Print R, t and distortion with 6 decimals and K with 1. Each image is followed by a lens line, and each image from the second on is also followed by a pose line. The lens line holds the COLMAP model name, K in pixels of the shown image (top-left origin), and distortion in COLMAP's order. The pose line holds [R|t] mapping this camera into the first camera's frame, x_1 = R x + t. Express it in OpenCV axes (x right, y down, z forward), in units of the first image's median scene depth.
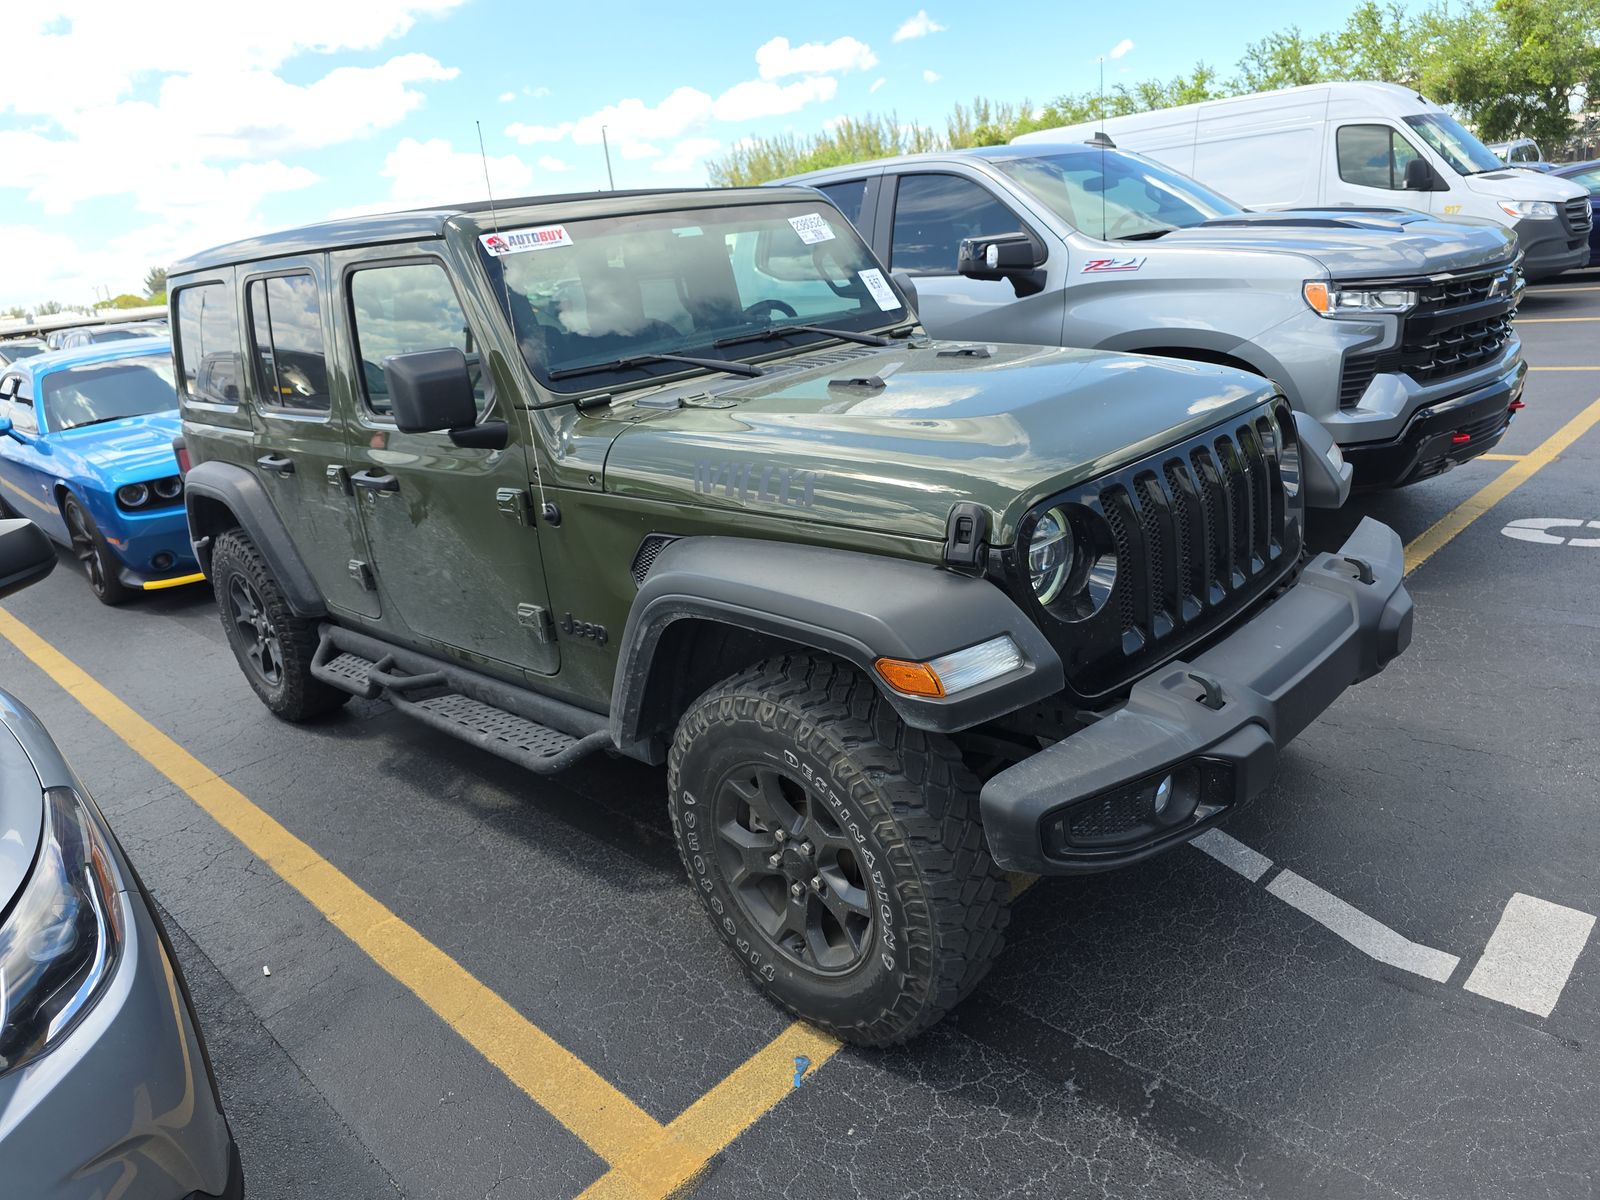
lens RADIAL K [[1083.4, 0, 779.2], [0, 1083.4, 565.0], [0, 0, 1]] dist [-0.000756, -0.000398]
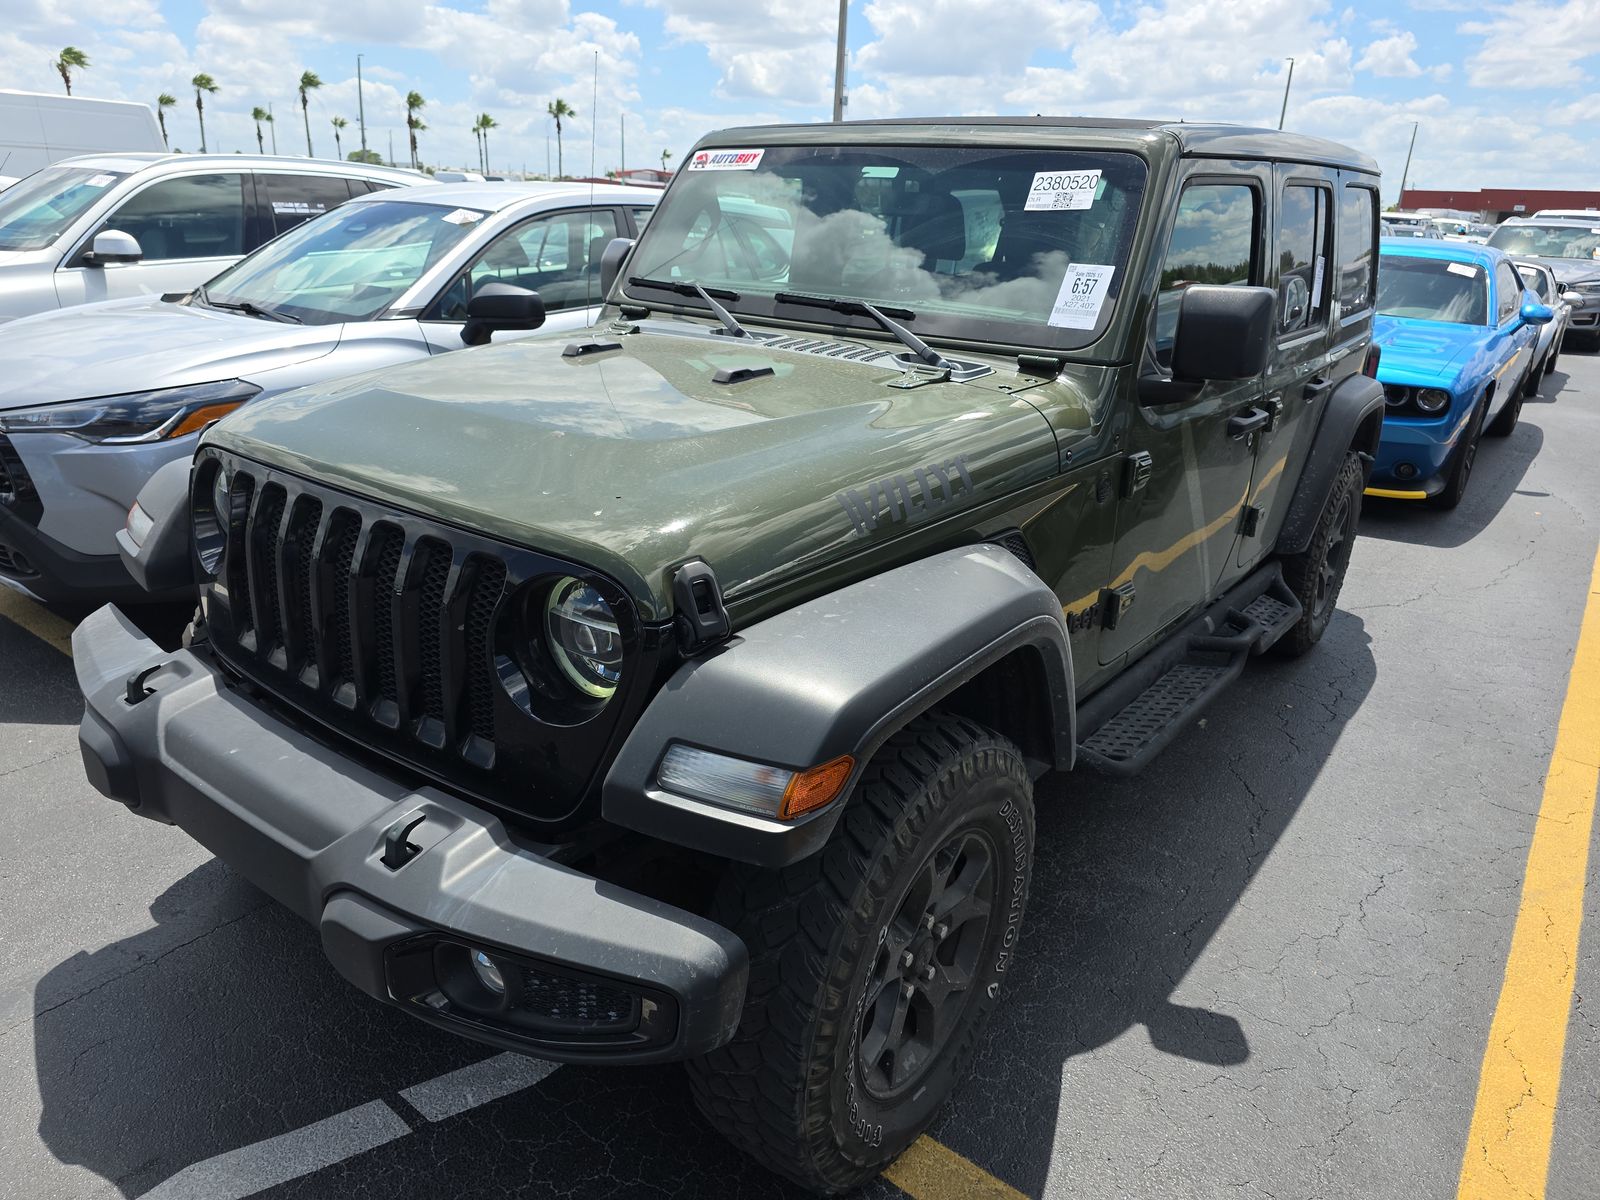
lens RADIAL K [[1092.4, 0, 846.3], [0, 1092.4, 598.4], [0, 0, 1]] dist [0.001335, -0.004717]
pose [[0.160794, 0.447910, -0.879501, 0.975393], [-0.339543, 0.861809, 0.376823, -0.393423], [0.926745, 0.238037, 0.290658, 0.948104]]
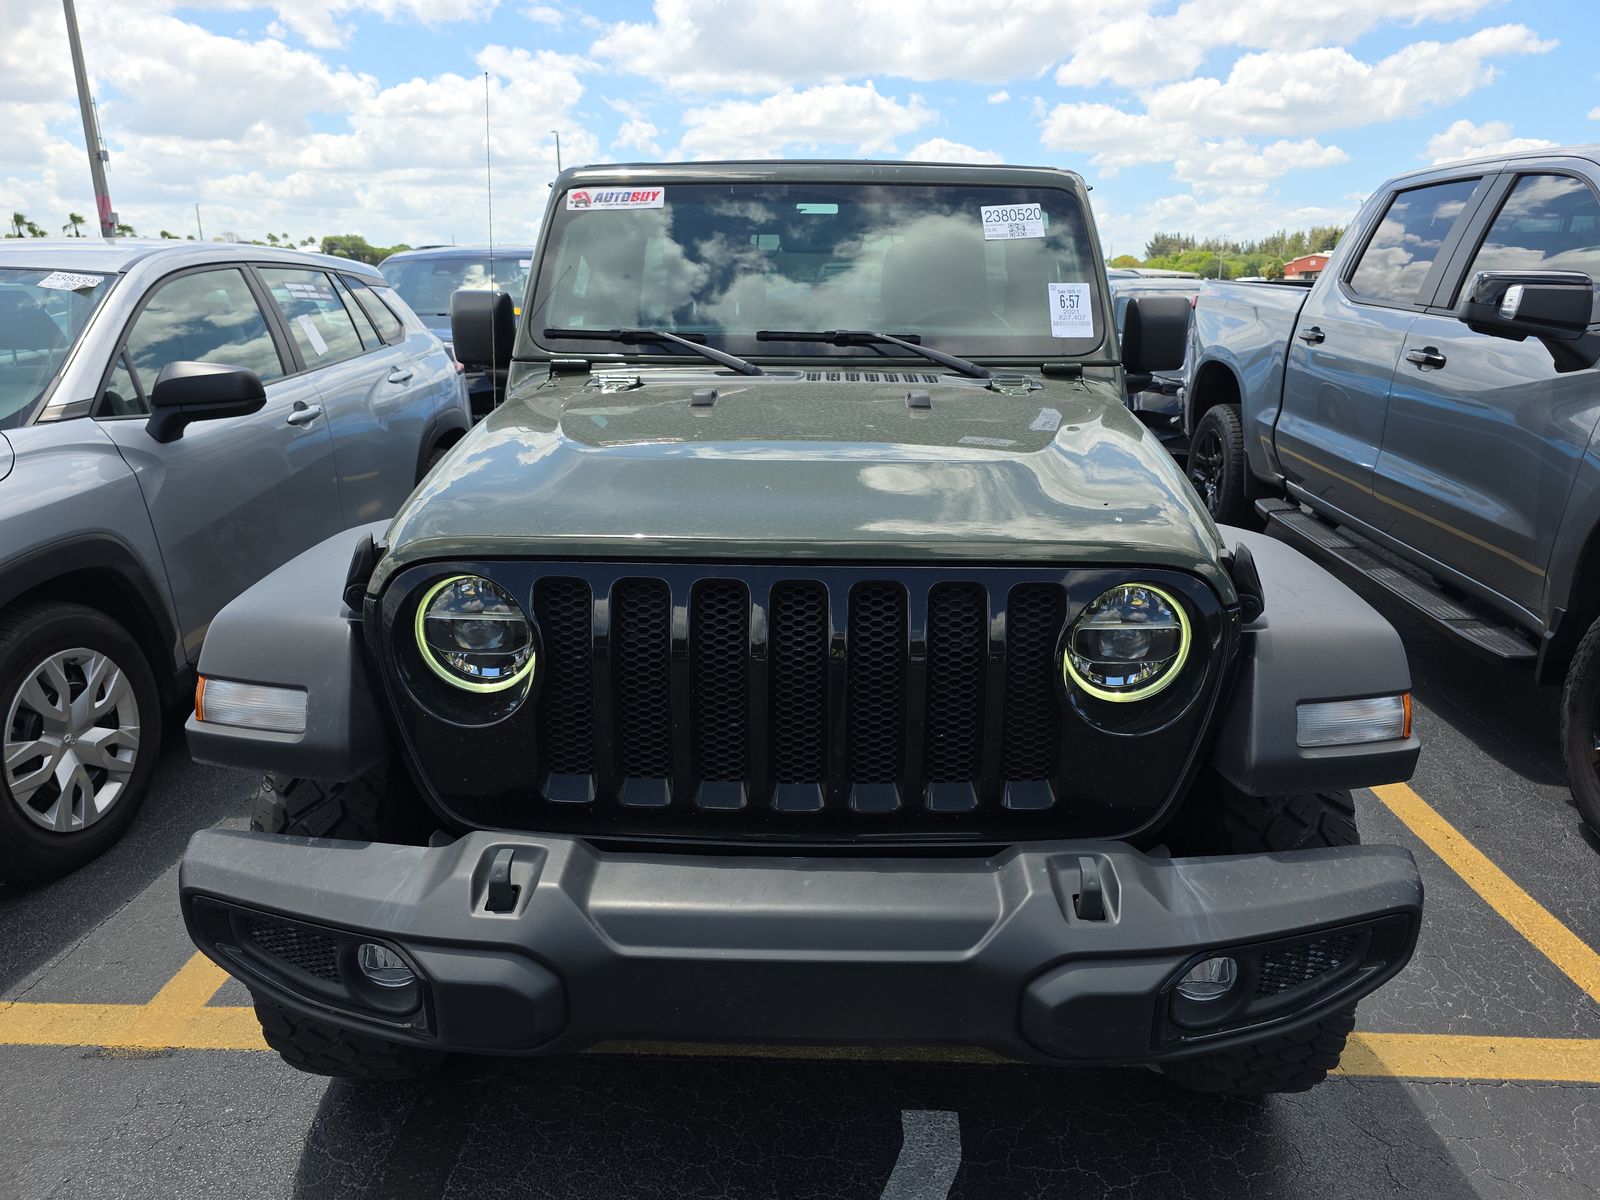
lens RADIAL K [[1092.4, 0, 846.3], [0, 1092.4, 598.4], [0, 0, 1]] dist [0.001335, -0.004717]
pose [[0.700805, 0.311242, -0.641873, 0.706313], [-0.285034, 0.947022, 0.148004, -0.170225], [0.653933, 0.079233, 0.752392, 0.437241]]
